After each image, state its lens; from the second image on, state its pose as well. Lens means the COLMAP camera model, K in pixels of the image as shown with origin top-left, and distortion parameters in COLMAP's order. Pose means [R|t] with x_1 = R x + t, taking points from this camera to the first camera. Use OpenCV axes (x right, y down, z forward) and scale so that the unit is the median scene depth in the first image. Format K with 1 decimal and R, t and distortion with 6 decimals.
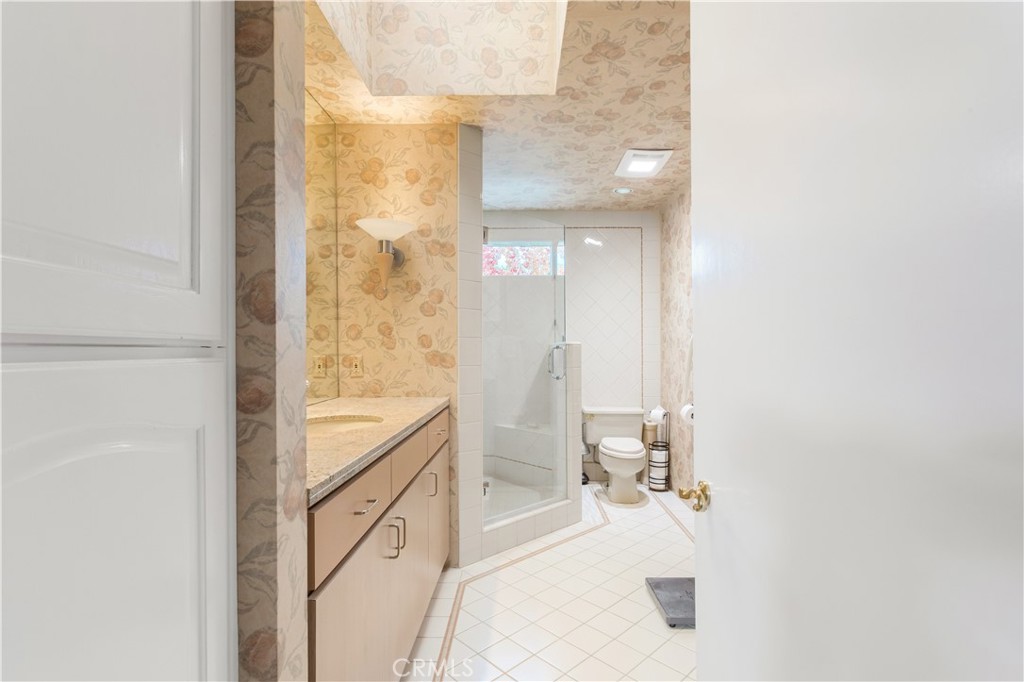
lens RADIAL K [[484.0, 0, 512.8], [0, 484.0, 341.8], [0, 0, 1]] dist [-0.001410, 0.001448]
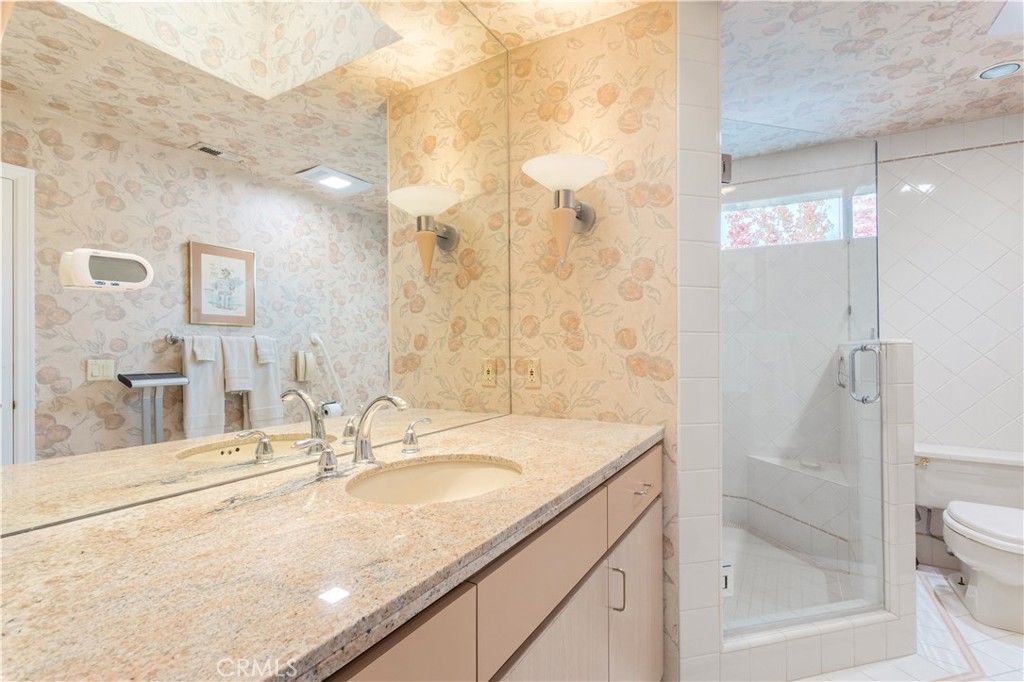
lens RADIAL K [[484.0, 0, 508.2], [0, 484.0, 339.2], [0, 0, 1]] dist [-0.001410, 0.001448]
pose [[0.875708, -0.002826, -0.482832, -0.002940], [0.001530, 0.999994, -0.003078, 0.001666], [0.482838, 0.001957, 0.875707, 0.341481]]
